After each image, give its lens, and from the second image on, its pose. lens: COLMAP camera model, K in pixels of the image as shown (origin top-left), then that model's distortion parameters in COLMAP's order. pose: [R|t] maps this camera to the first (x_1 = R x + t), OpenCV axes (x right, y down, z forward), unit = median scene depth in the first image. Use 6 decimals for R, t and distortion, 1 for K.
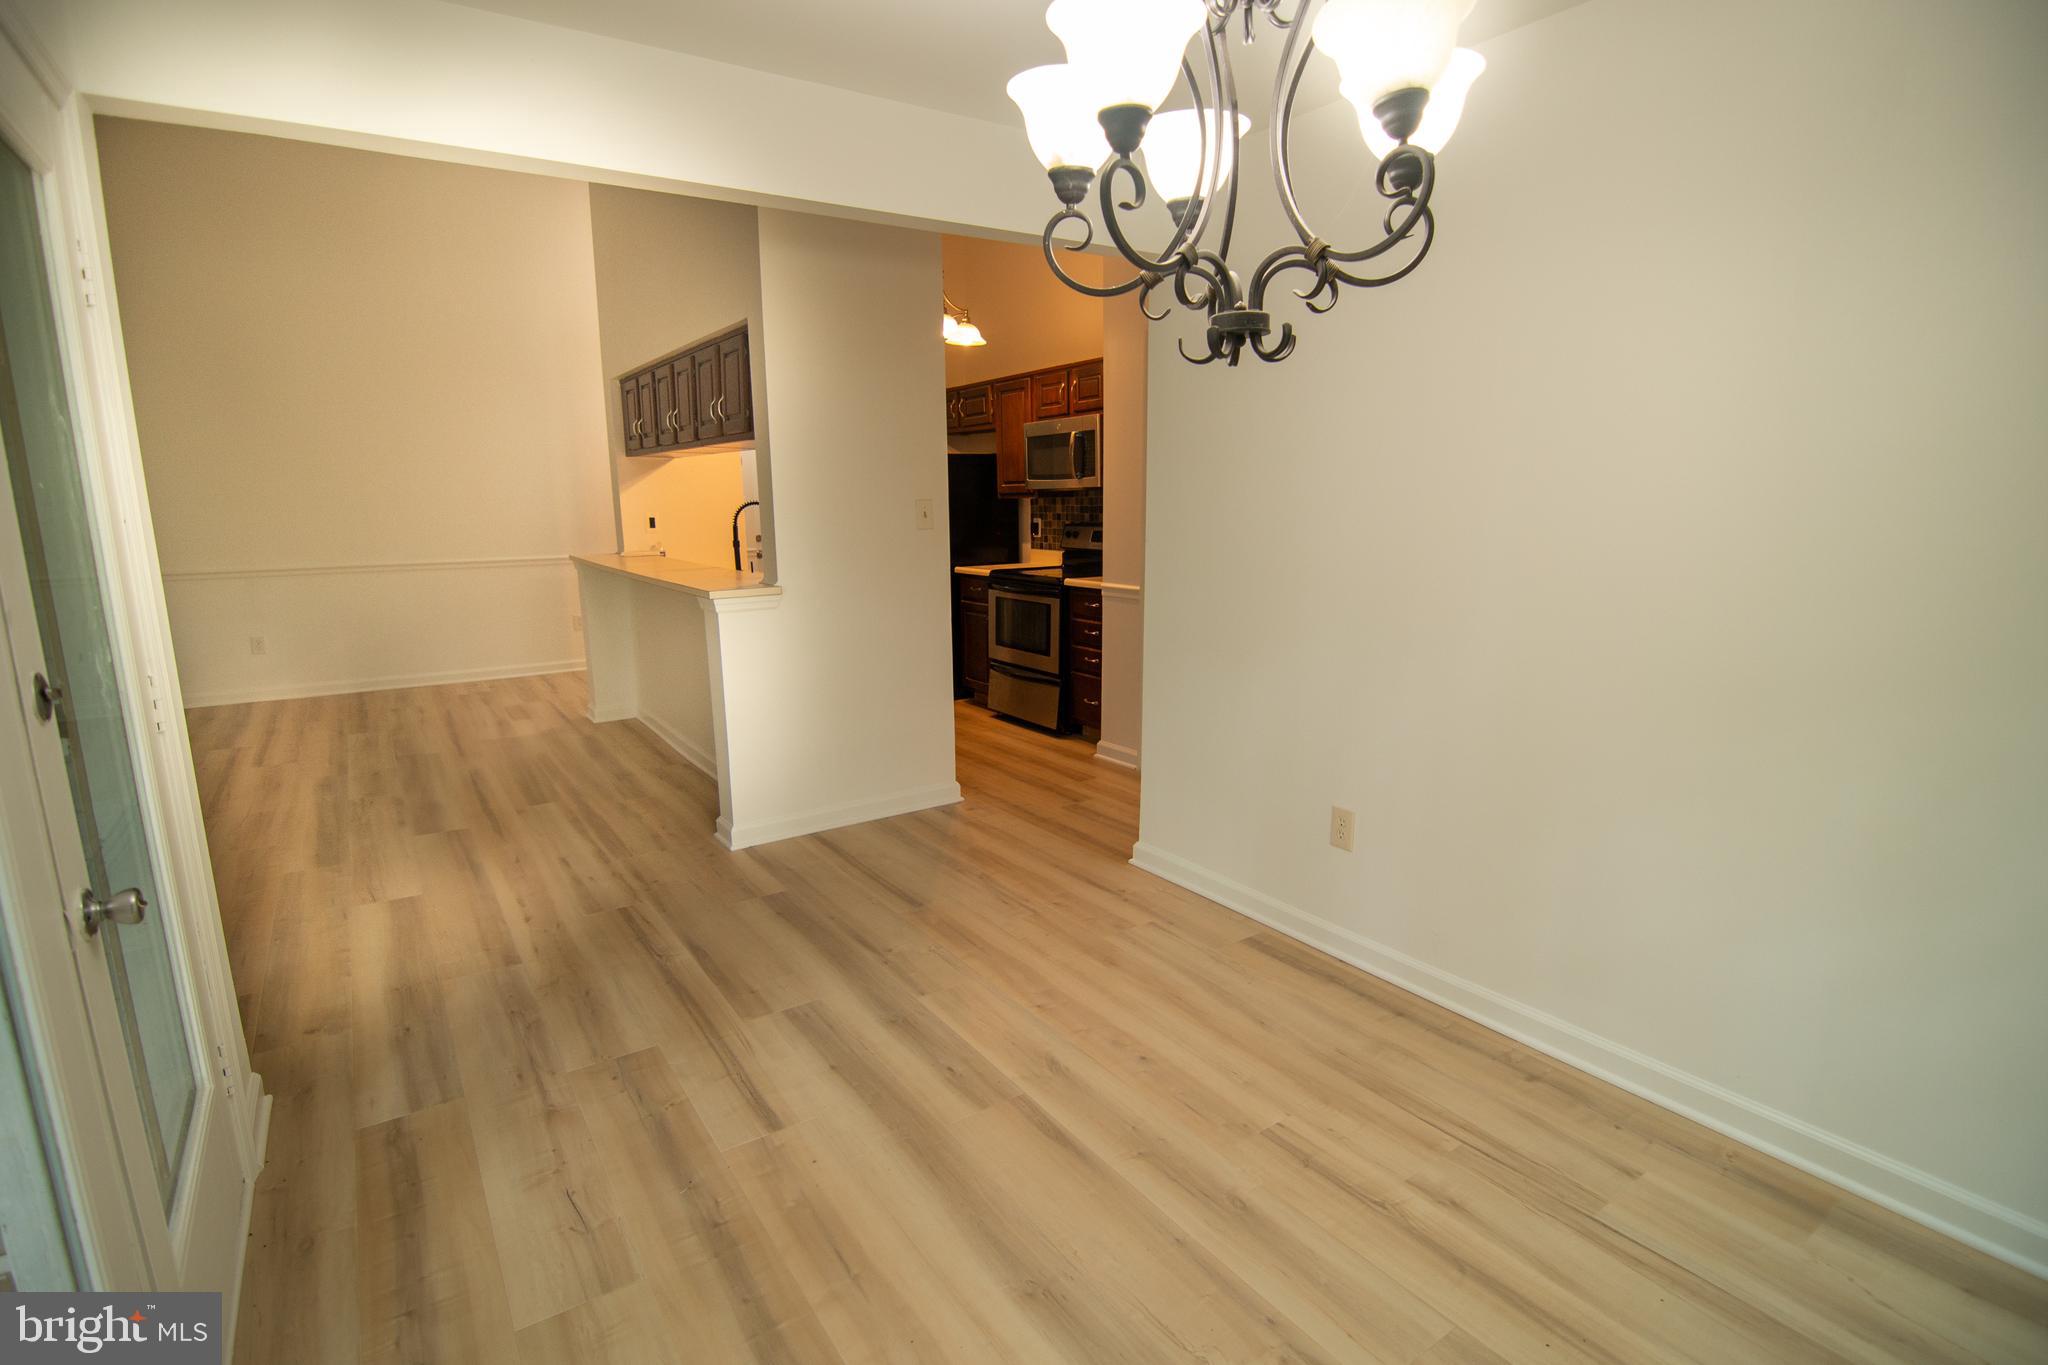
lens RADIAL K [[990.2, 0, 1021.3], [0, 990.2, 688.7], [0, 0, 1]] dist [-0.009791, -0.008885]
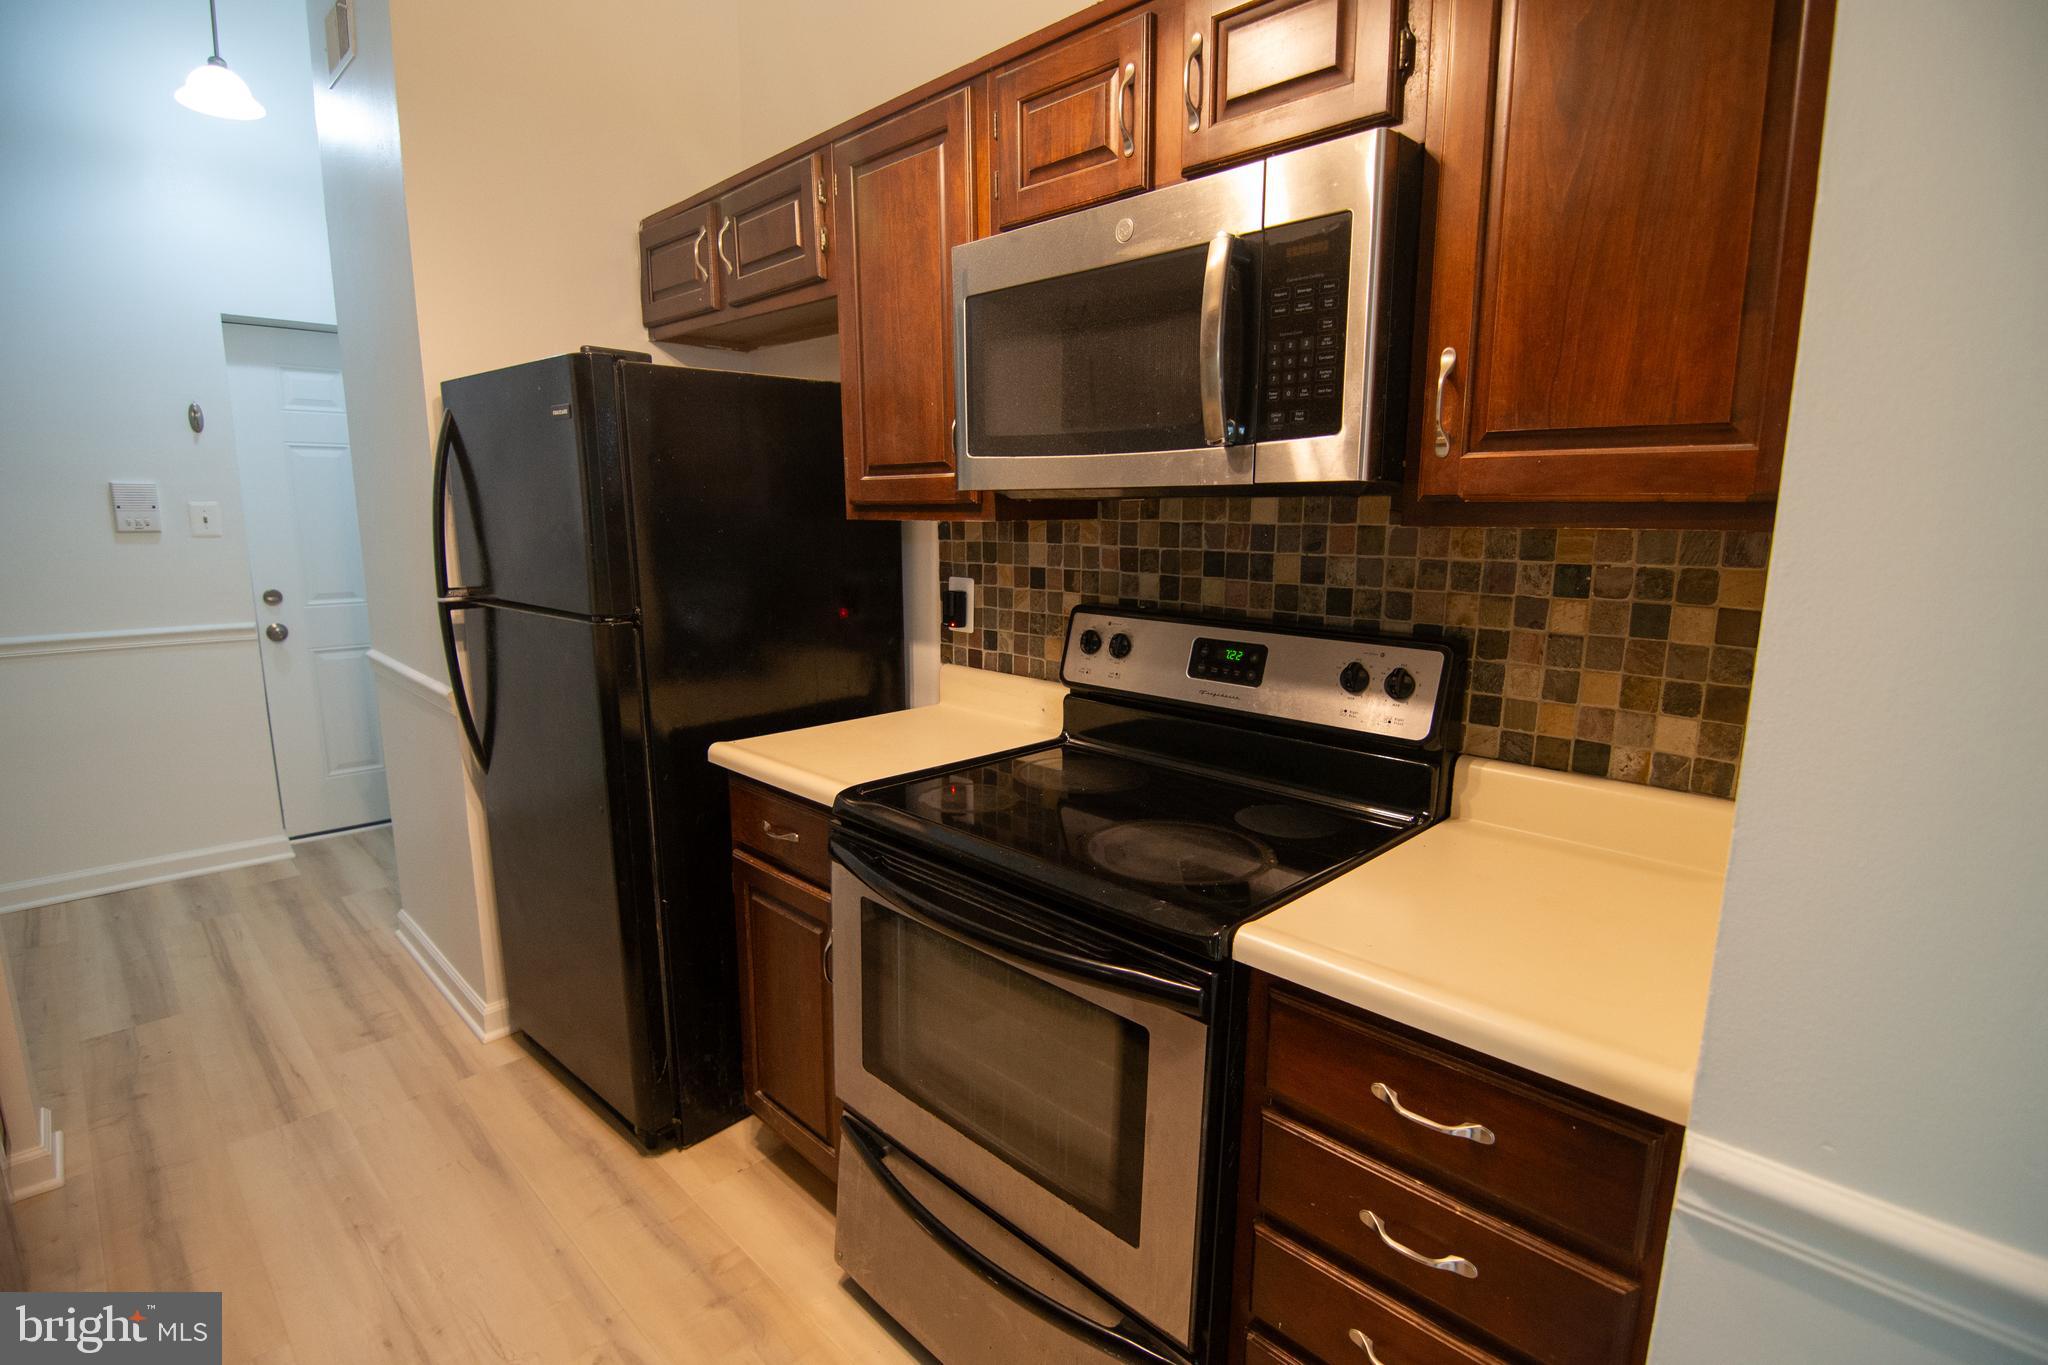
lens RADIAL K [[990.2, 0, 1018.9], [0, 990.2, 679.4], [0, 0, 1]] dist [-0.009791, -0.008885]
pose [[0.981665, -0.020547, 0.189504, -0.047066], [0.024438, 0.999535, -0.018217, -0.205319], [-0.189042, 0.022514, 0.981711, 1.040246]]
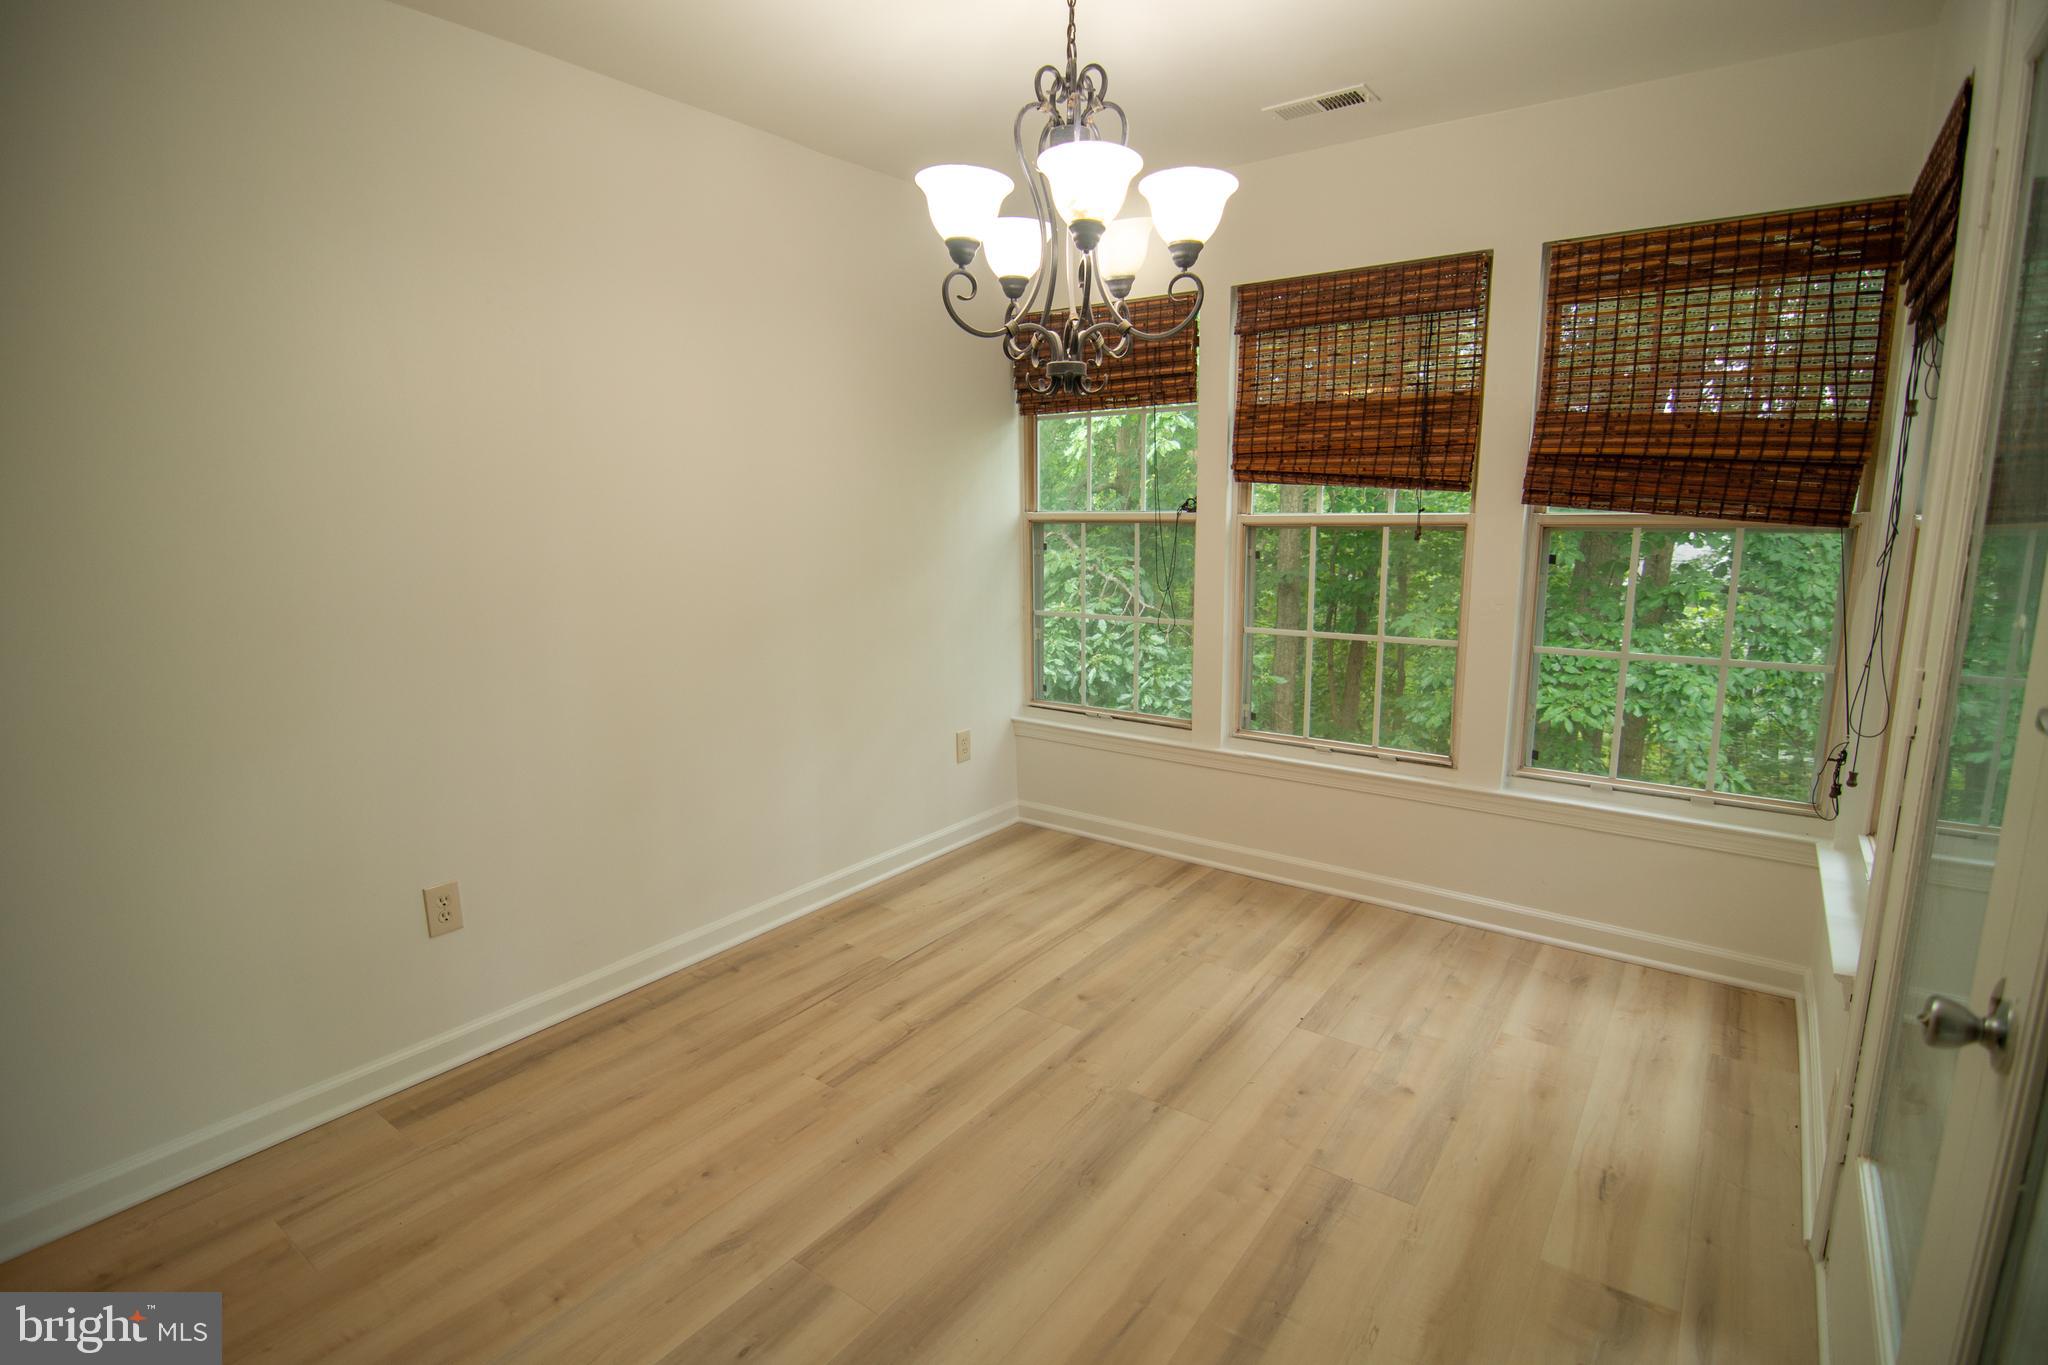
lens RADIAL K [[990.2, 0, 1014.2], [0, 990.2, 697.3], [0, 0, 1]] dist [-0.009791, -0.008885]
pose [[-0.327498, -0.170336, 0.929371, -0.375840], [0.198278, 0.949324, 0.243864, -0.087816], [-0.923813, 0.264139, -0.277128, 0.505362]]
